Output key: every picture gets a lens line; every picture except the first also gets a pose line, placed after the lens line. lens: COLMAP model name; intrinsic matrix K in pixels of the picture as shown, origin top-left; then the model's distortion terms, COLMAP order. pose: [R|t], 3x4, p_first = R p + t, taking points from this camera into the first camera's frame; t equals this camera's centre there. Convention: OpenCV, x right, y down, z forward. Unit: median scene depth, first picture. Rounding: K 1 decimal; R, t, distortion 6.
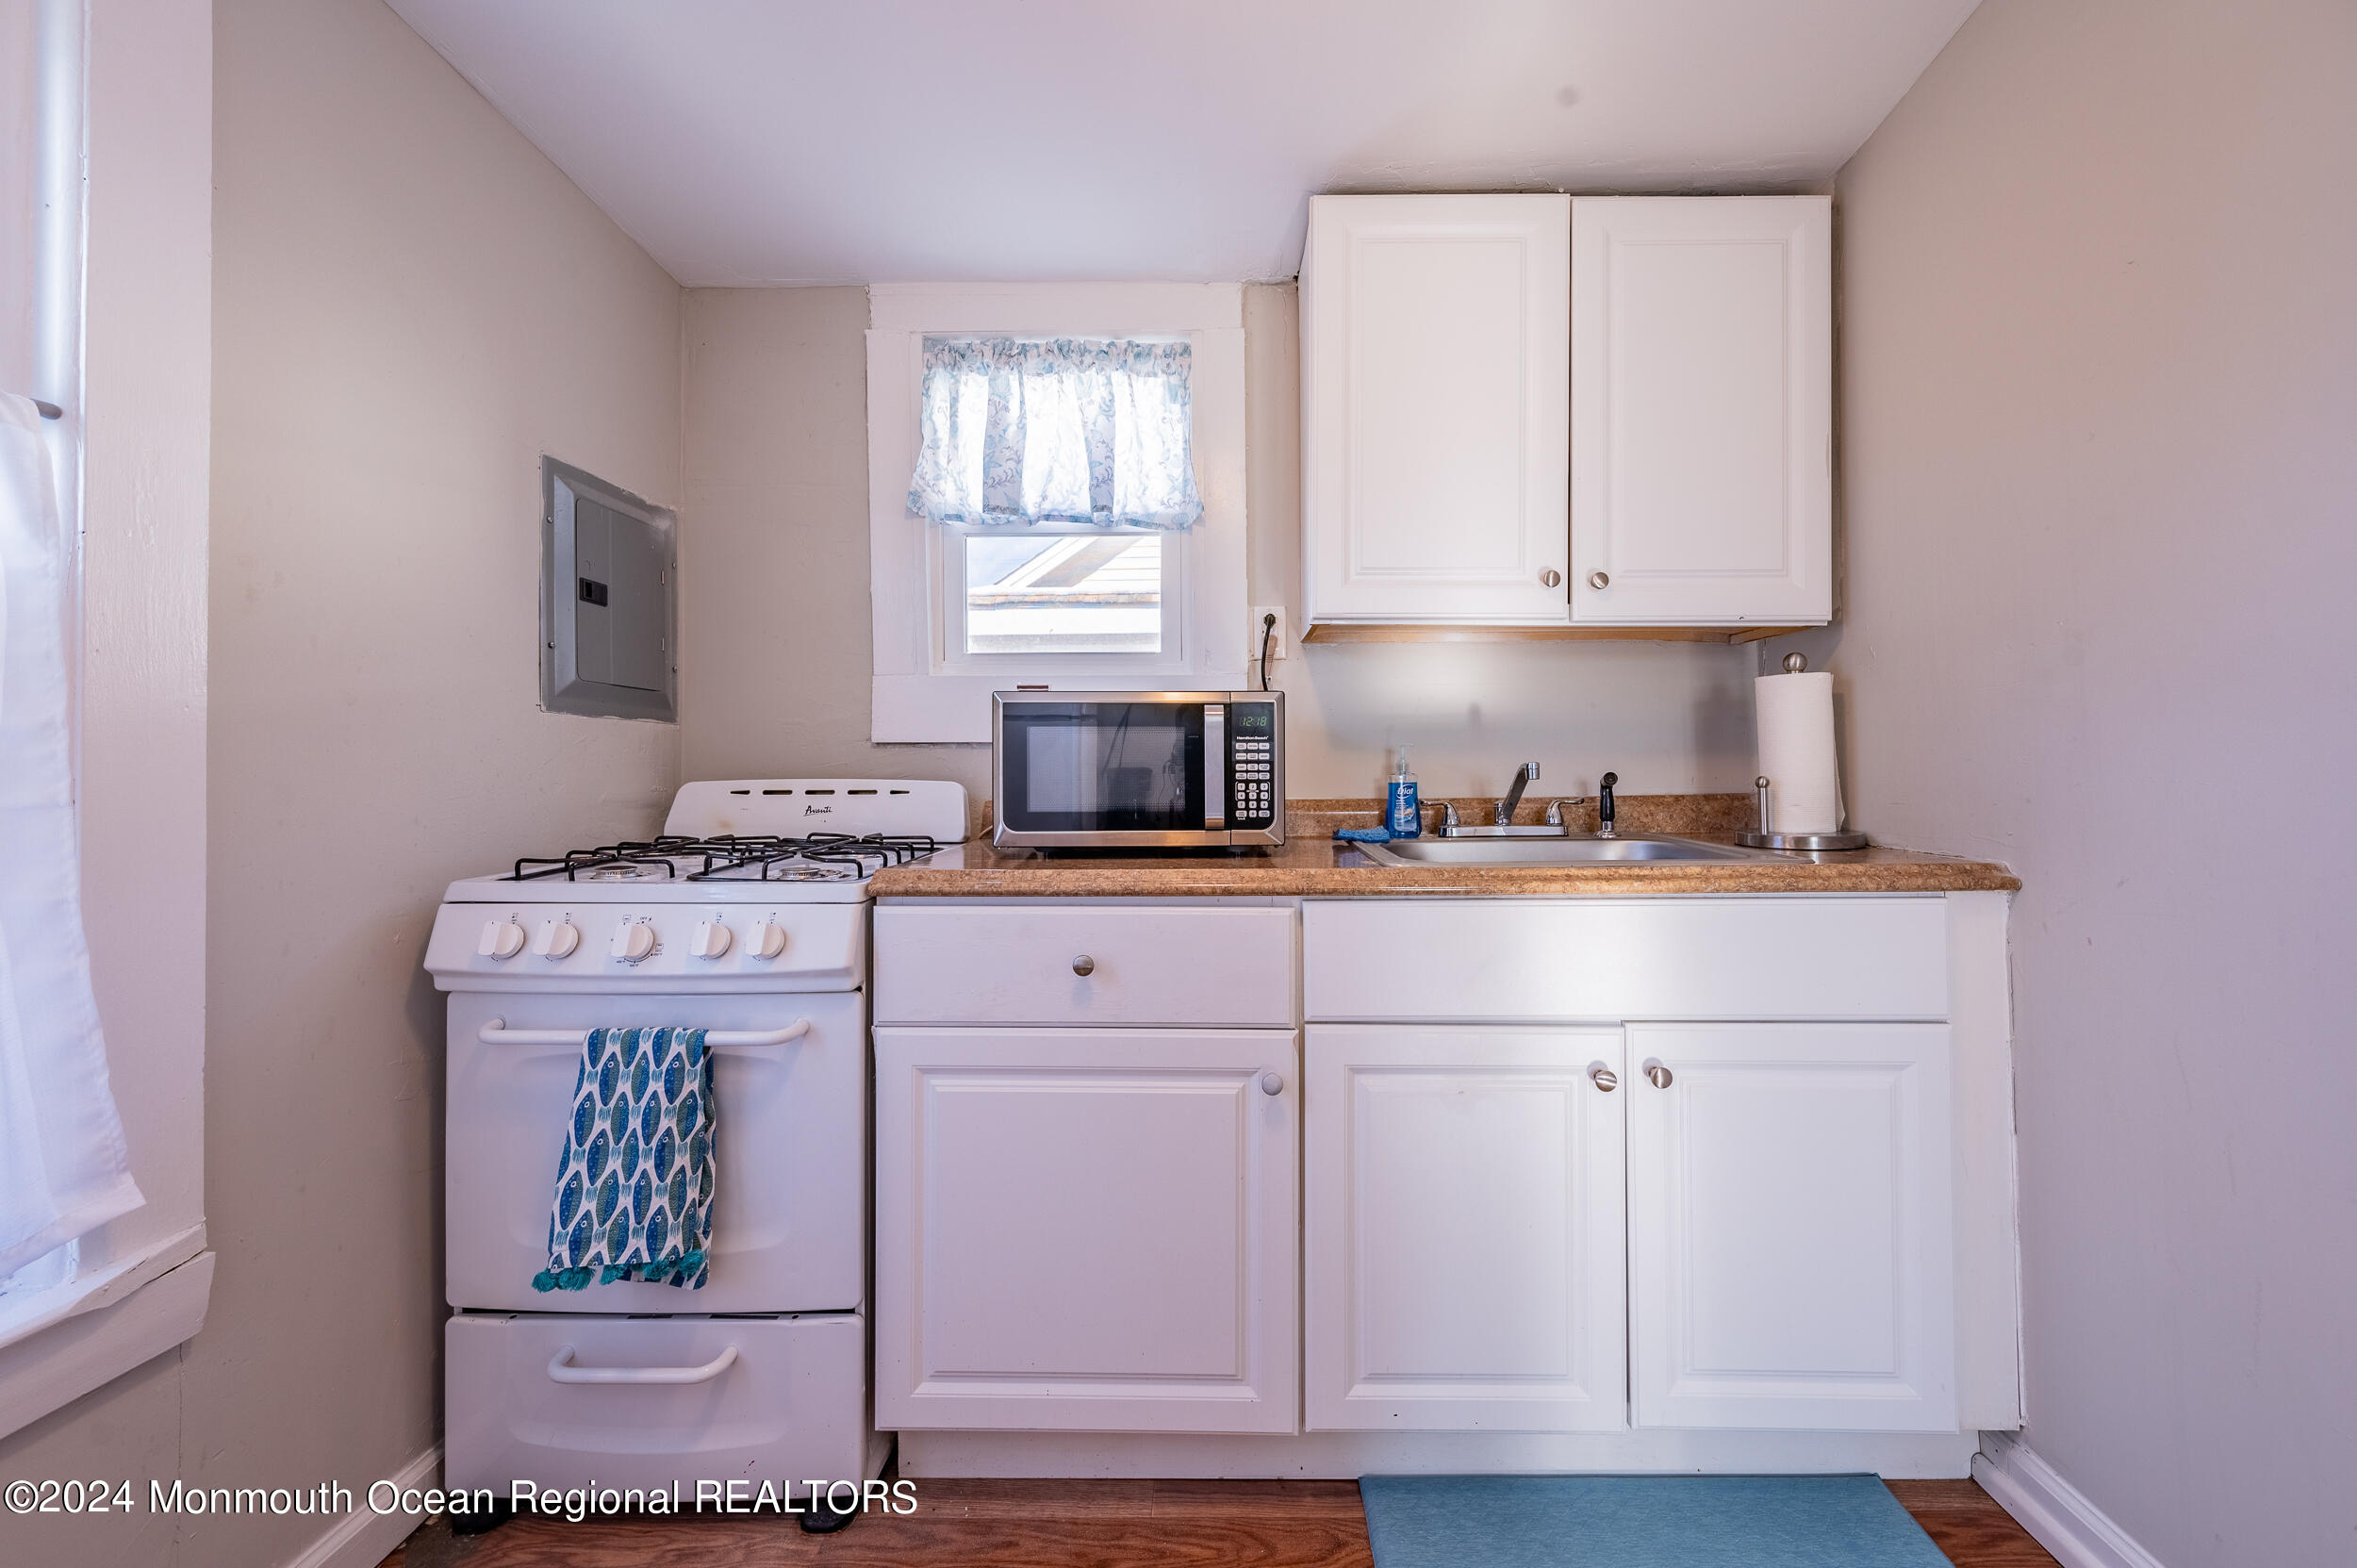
lens RADIAL K [[968.0, 0, 1242.8], [0, 968.0, 756.2], [0, 0, 1]] dist [0.000265, -0.000034]
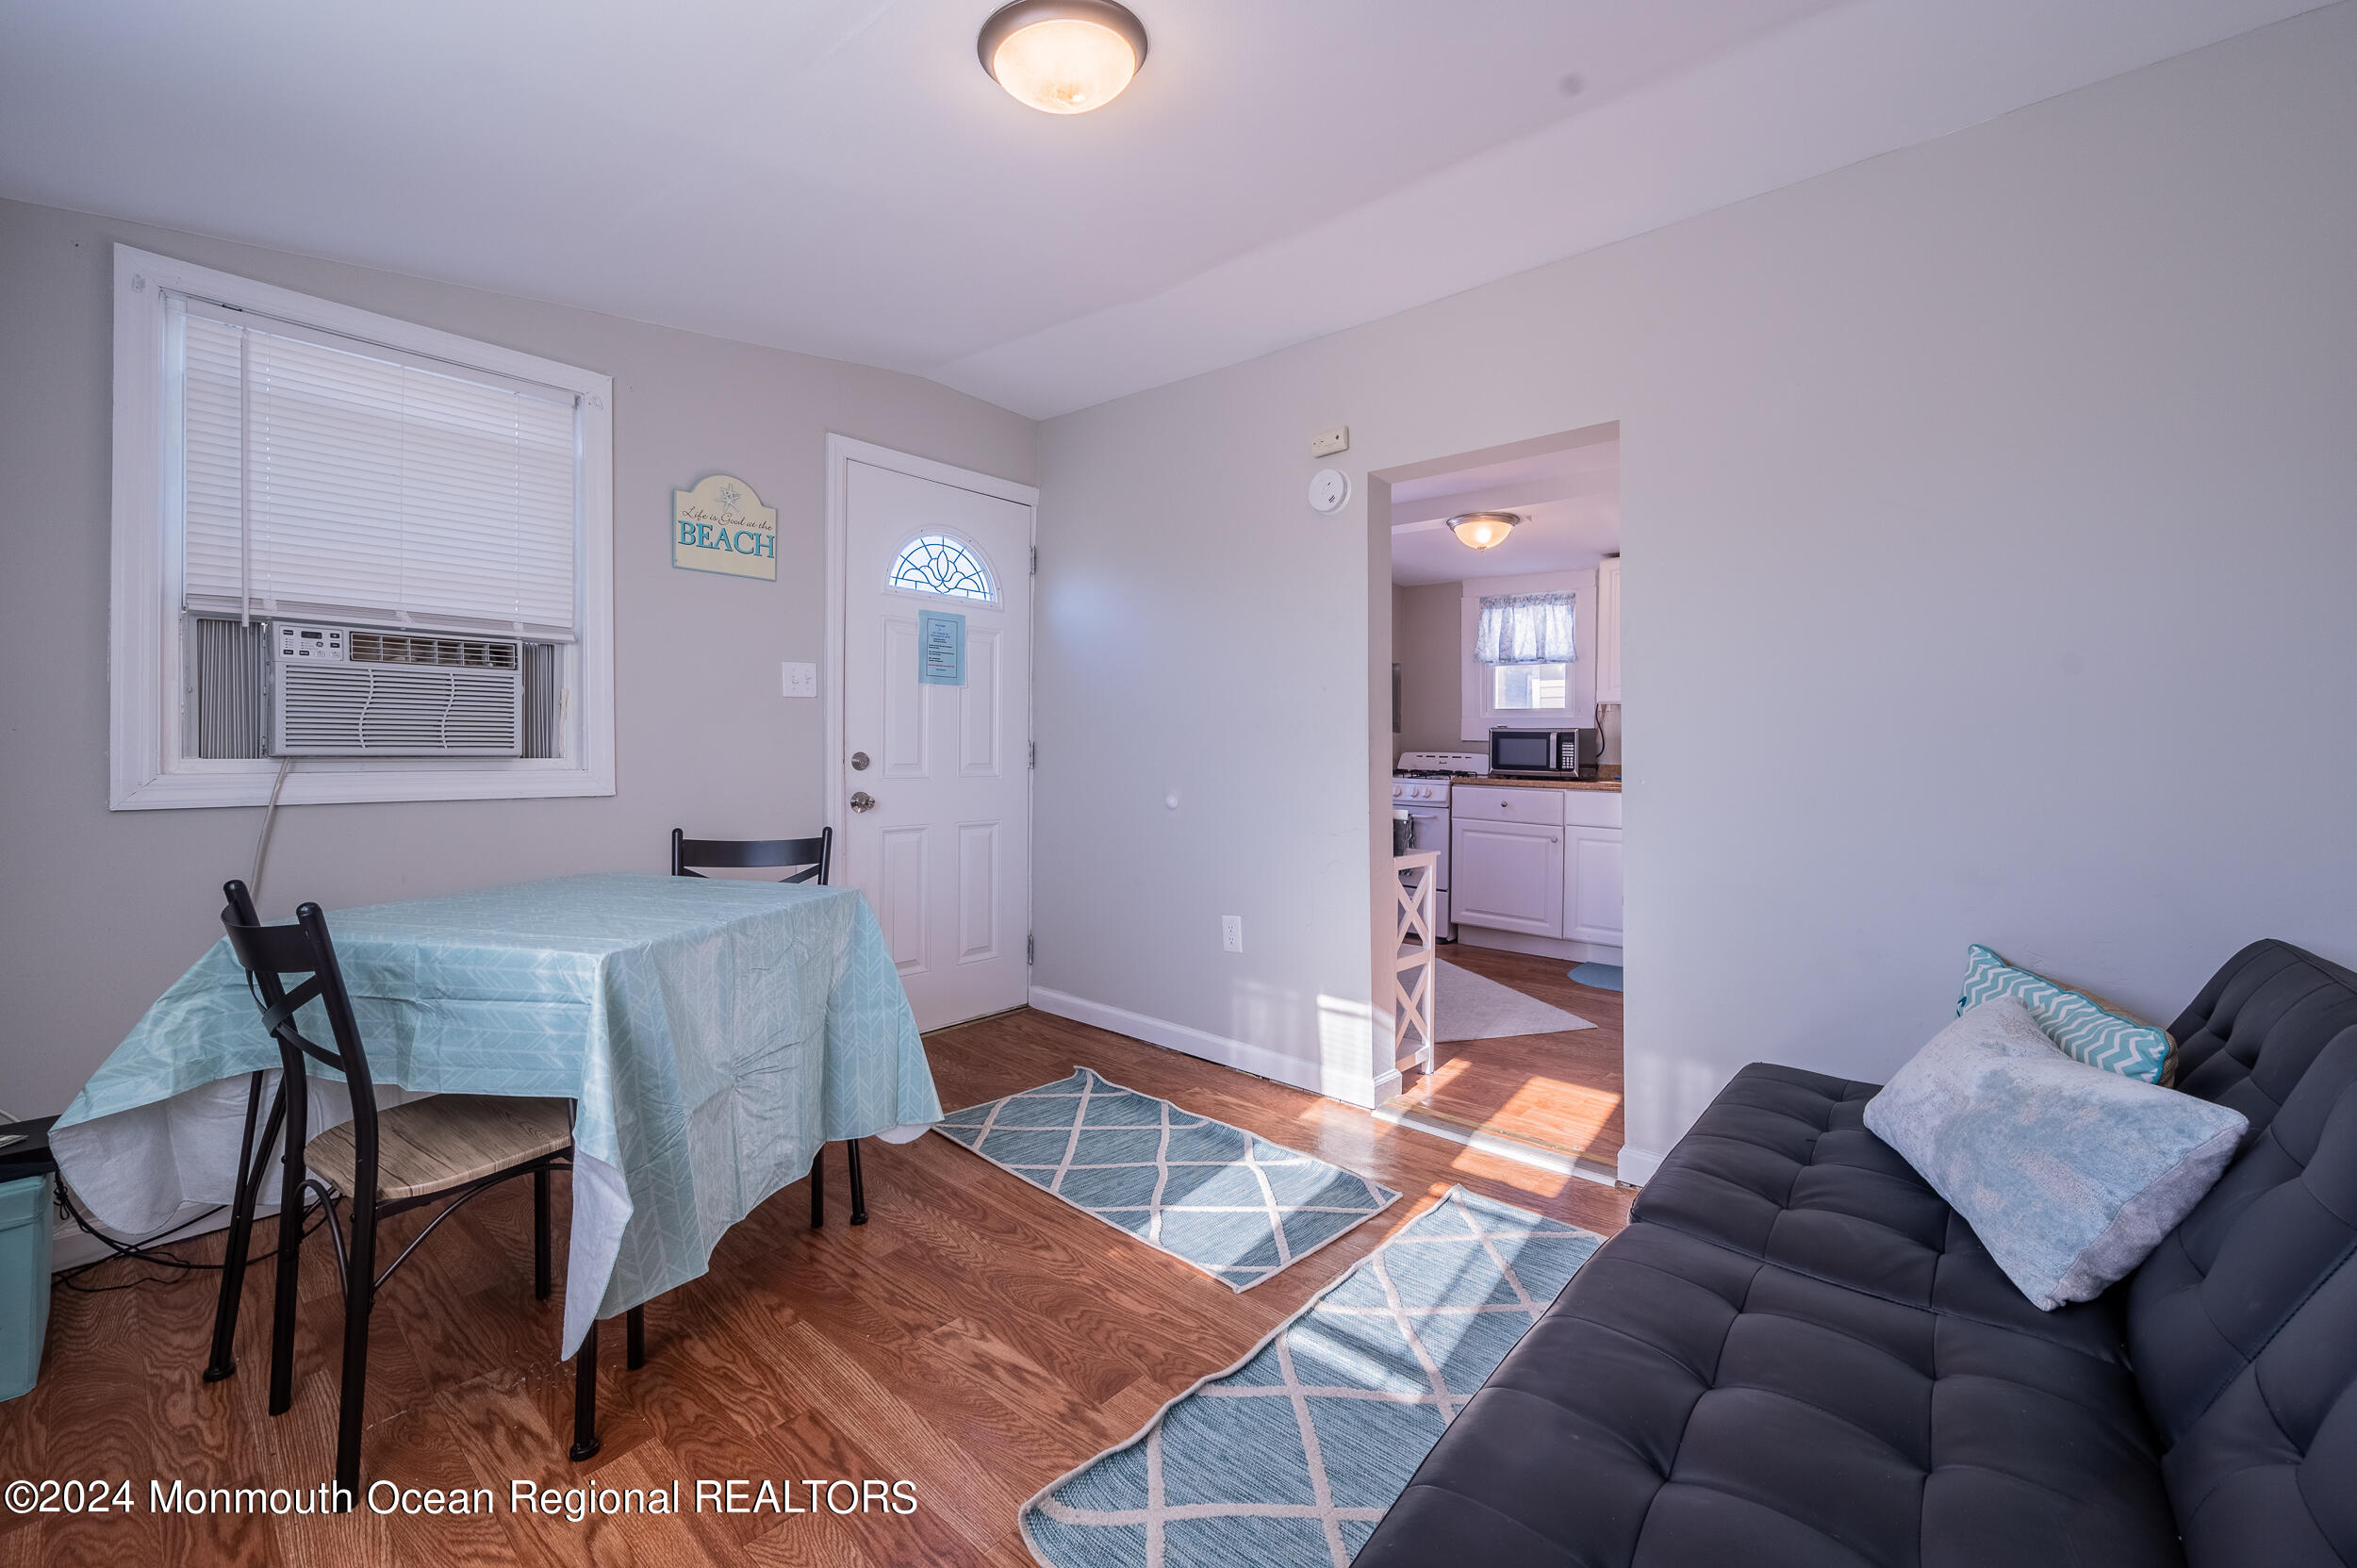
lens RADIAL K [[957.7, 0, 1176.6], [0, 957.7, 756.1], [0, 0, 1]] dist [-0.000402, -0.000145]
pose [[0.751853, 0.024425, -0.658878, 1.130181], [-0.002947, 0.999428, 0.033686, -0.078837], [0.659324, -0.023385, 0.751495, -2.241827]]
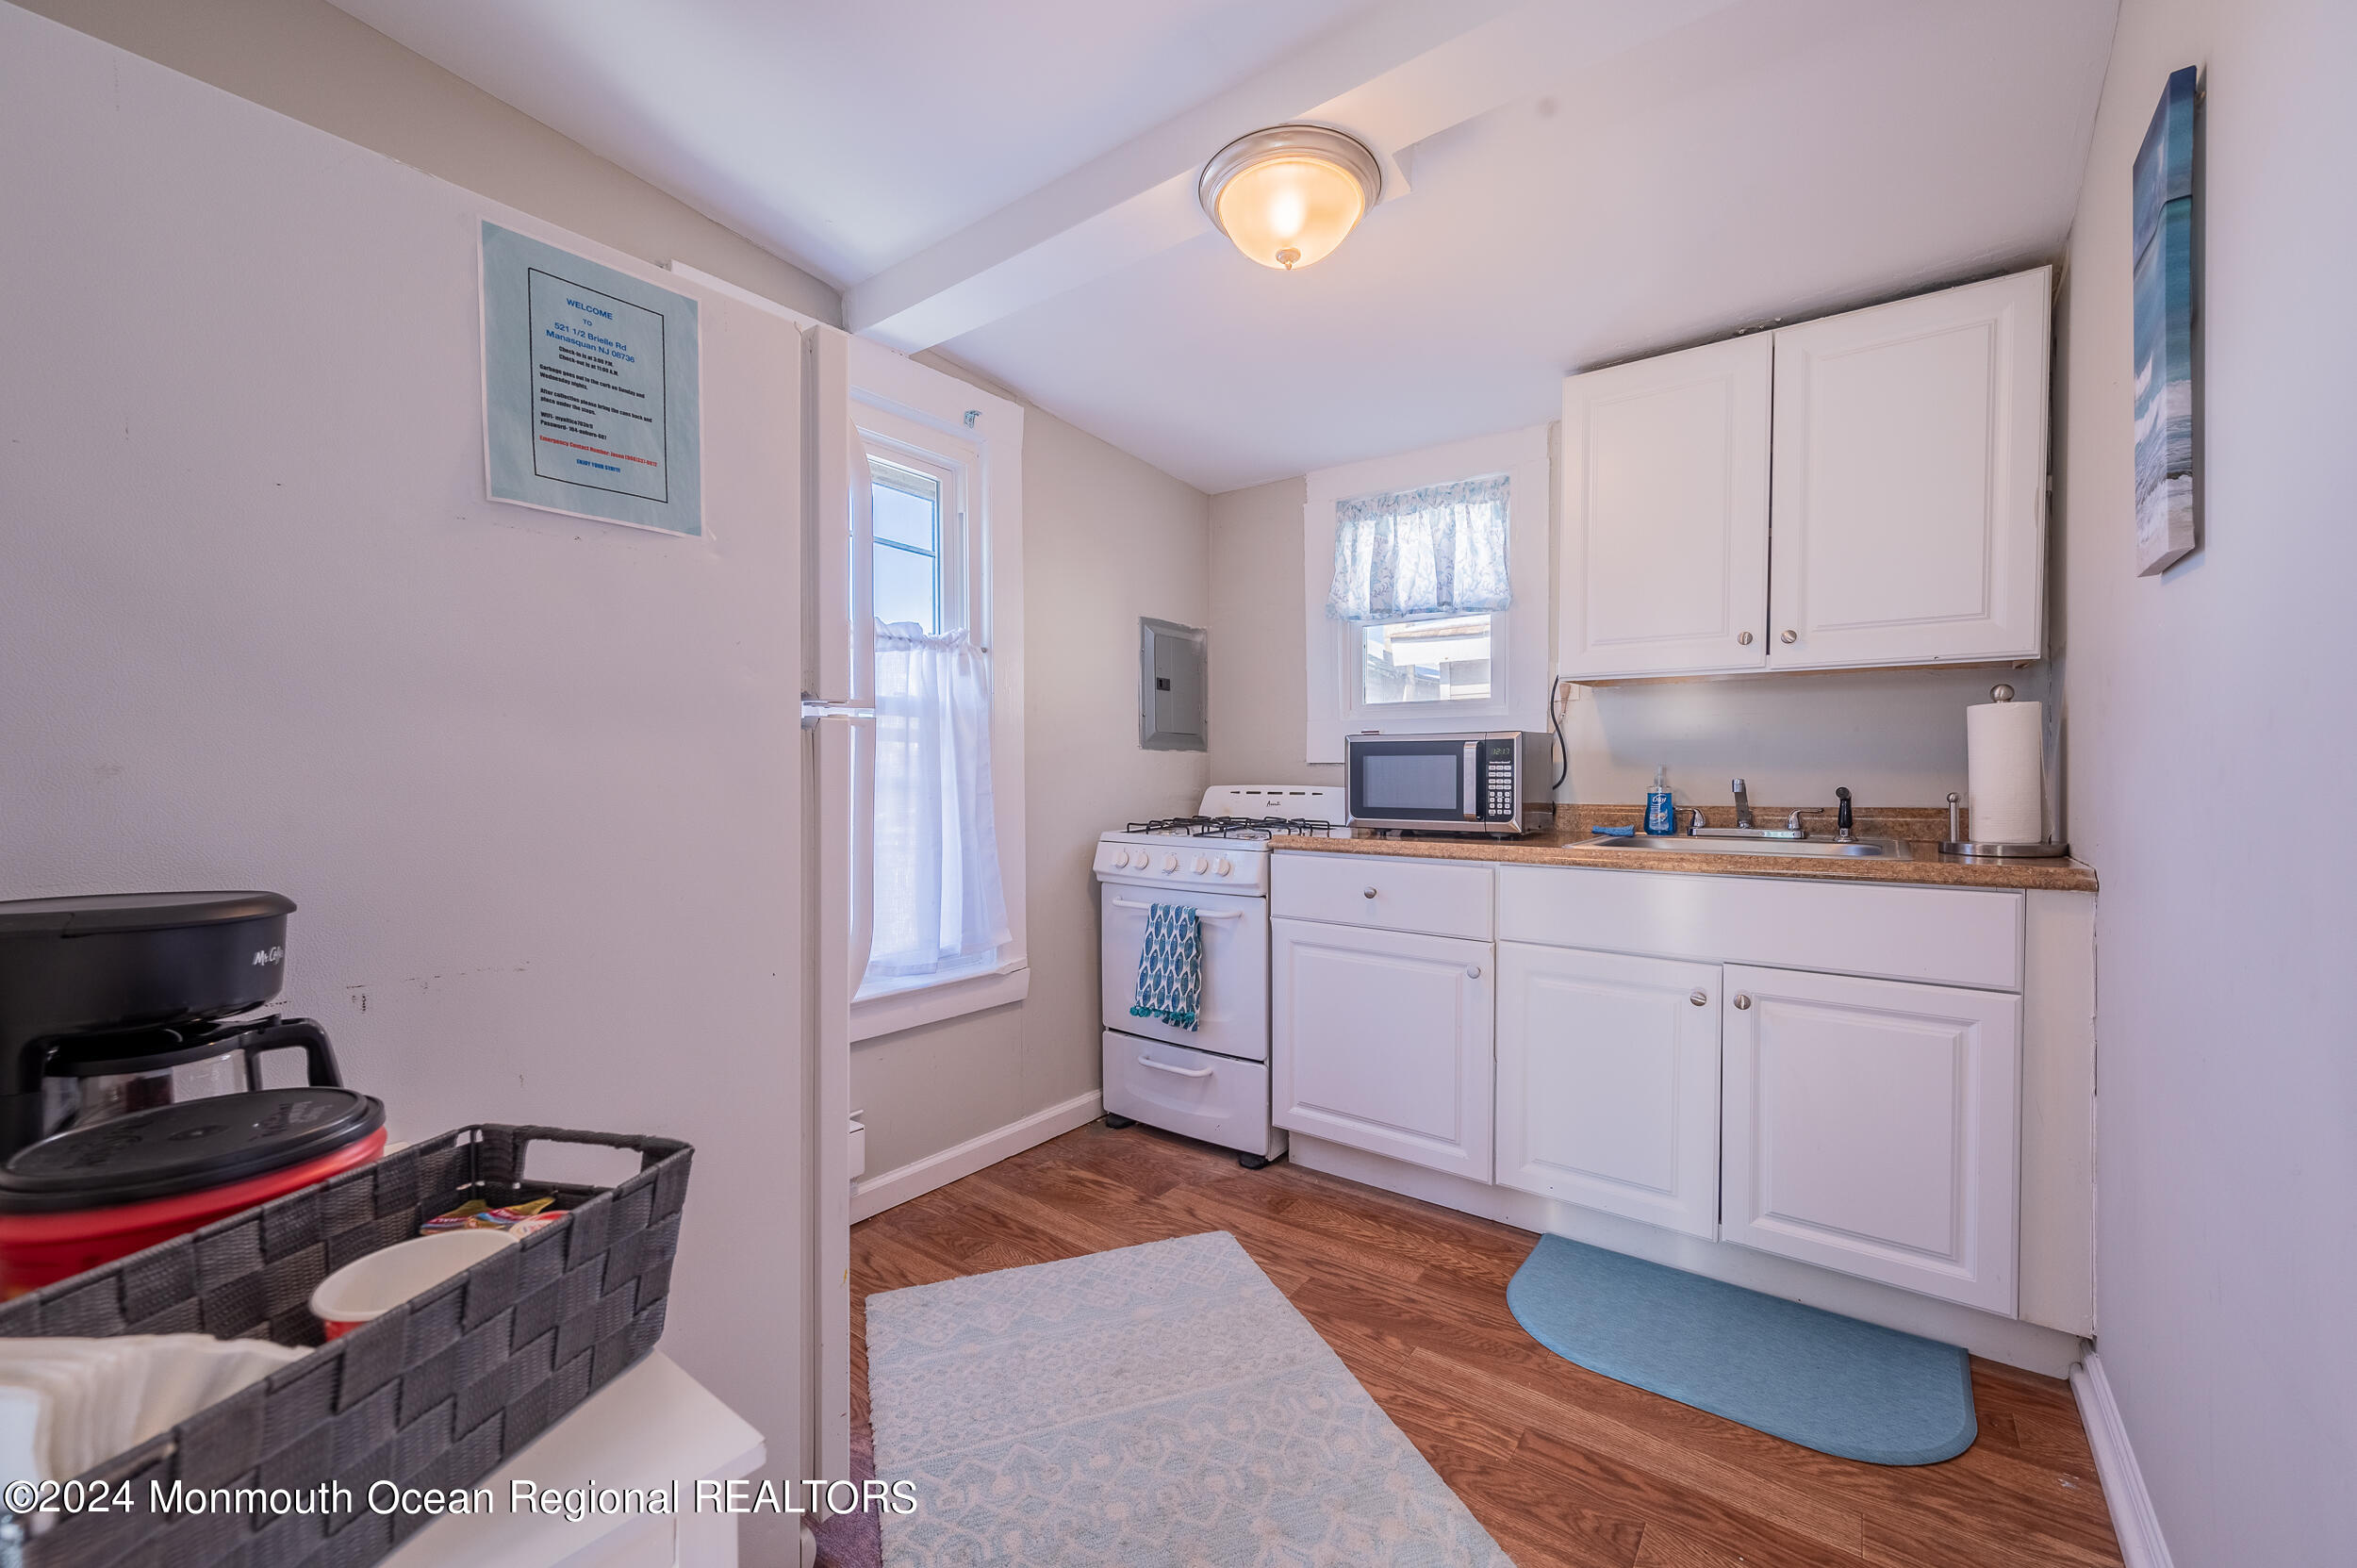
lens RADIAL K [[963.9, 0, 1178.4], [0, 963.9, 801.5], [0, 0, 1]] dist [-0.000074, -0.000023]
pose [[0.803283, 0.021330, -0.595216, 0.516343], [0.005973, 0.999020, 0.043862, -0.027336], [0.595568, -0.038789, 0.802368, -0.538278]]
